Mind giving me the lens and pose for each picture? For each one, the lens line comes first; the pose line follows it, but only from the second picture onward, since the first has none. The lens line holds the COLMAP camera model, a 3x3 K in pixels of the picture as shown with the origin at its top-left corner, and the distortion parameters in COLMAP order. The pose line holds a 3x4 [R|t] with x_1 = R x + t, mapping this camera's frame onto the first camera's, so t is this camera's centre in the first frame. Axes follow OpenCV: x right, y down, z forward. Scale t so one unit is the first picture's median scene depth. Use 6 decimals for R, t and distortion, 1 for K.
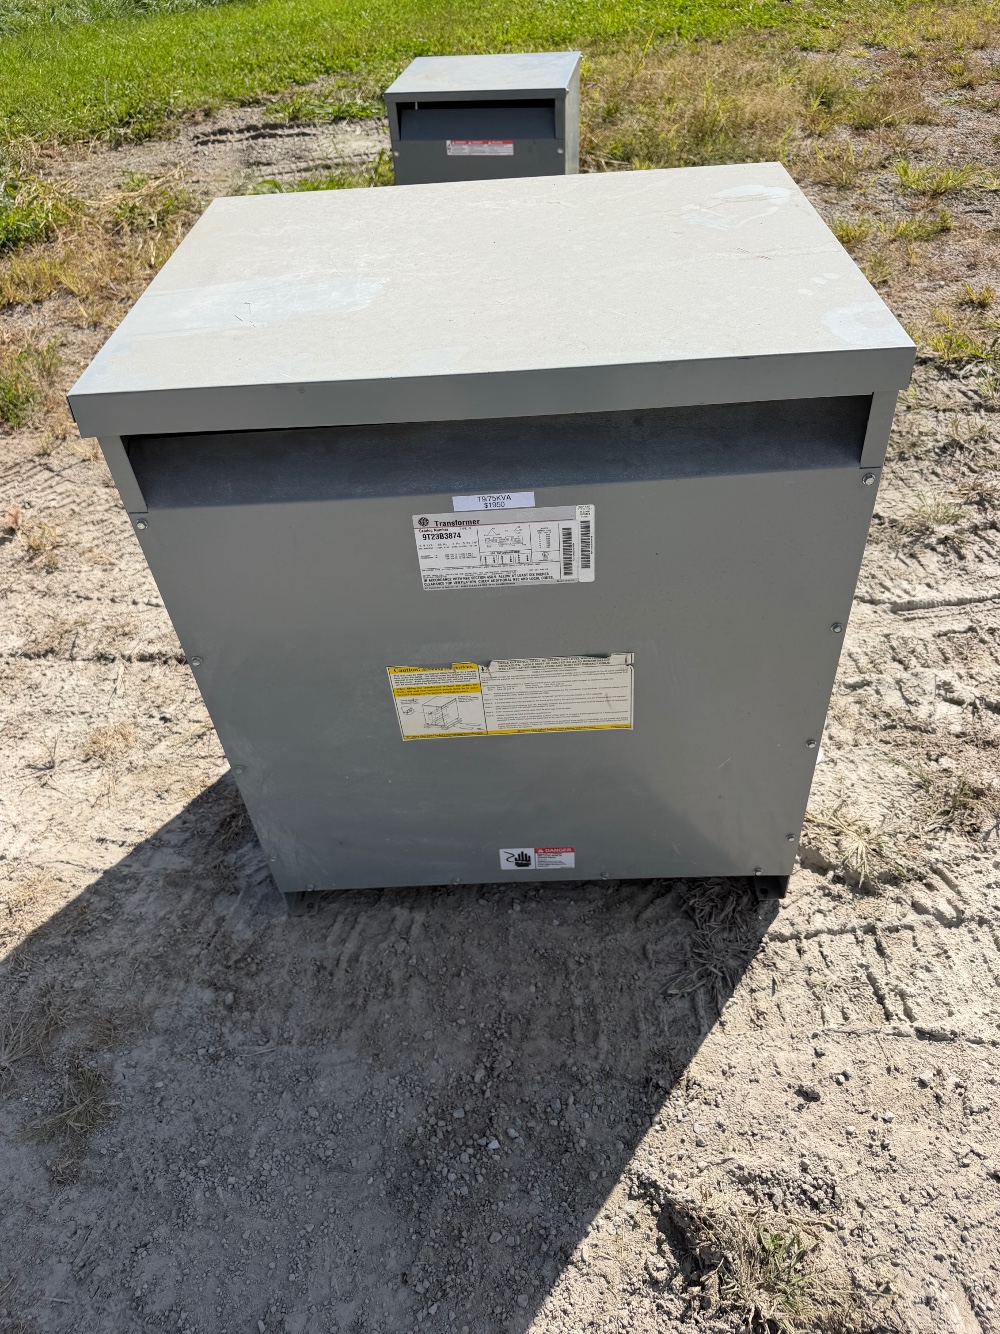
lens RADIAL K [[917.8, 0, 508.7], [0, 917.8, 681.1], [0, 0, 1]] dist [0.020962, -0.054784]
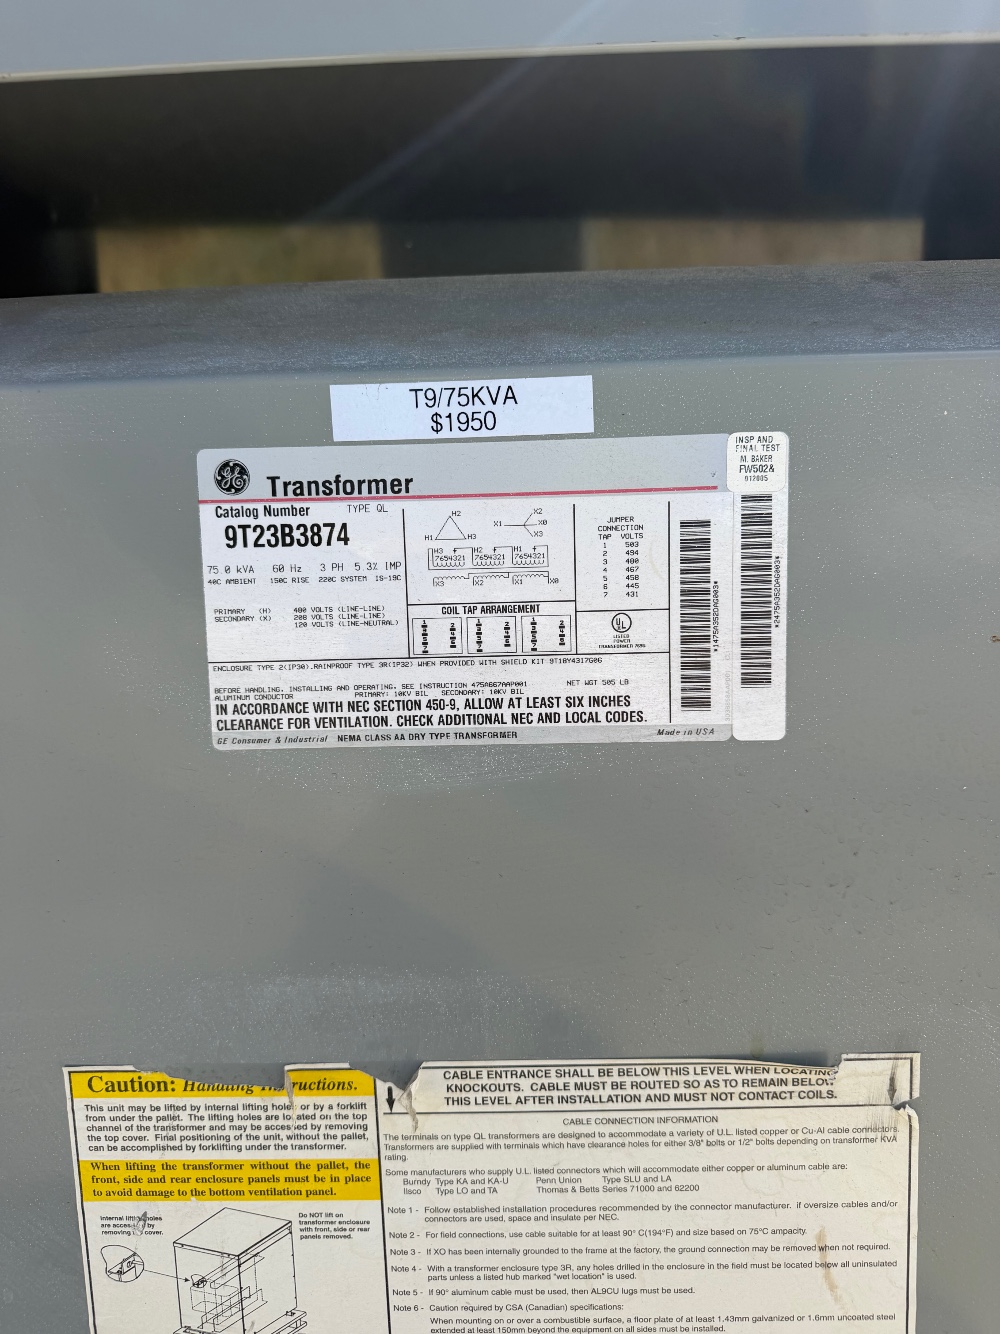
lens RADIAL K [[917.8, 0, 491.3], [0, 917.8, 678.0], [0, 0, 1]] dist [0.020962, -0.054784]
pose [[0.998579, 0.044409, -0.029457, 0.004930], [-0.053195, 0.797591, -0.600848, 0.044852], [-0.003188, 0.601561, 0.798820, 0.574655]]
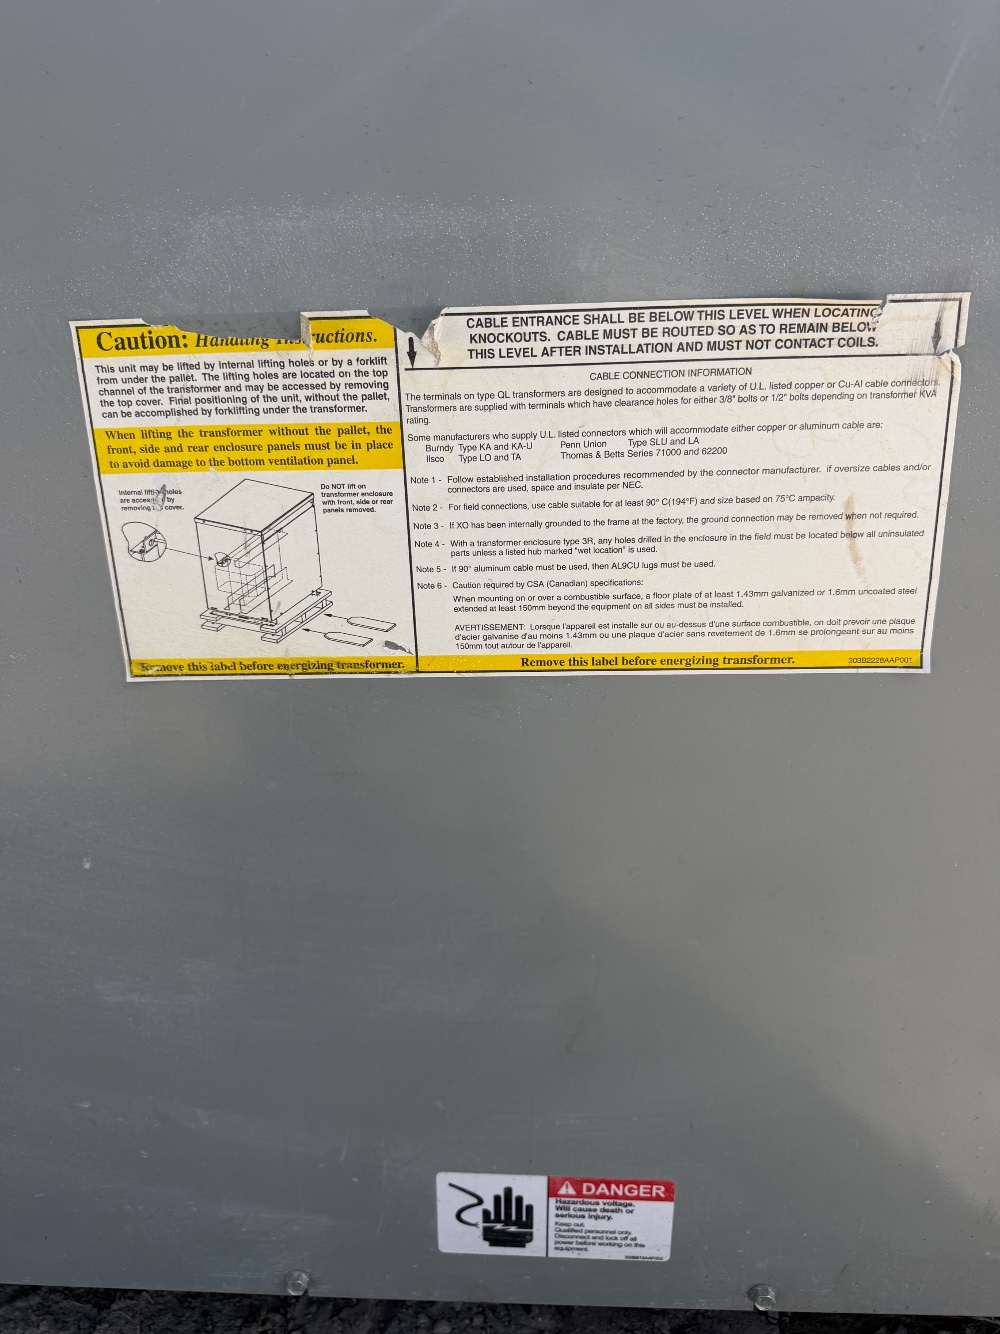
lens RADIAL K [[917.8, 0, 502.5], [0, 917.8, 669.5], [0, 0, 1]] dist [0.020962, -0.054784]
pose [[0.997757, 0.062302, -0.024483, 0.009897], [-0.066872, 0.911155, -0.406601, 0.155221], [-0.003025, 0.407327, 0.913278, 0.654524]]
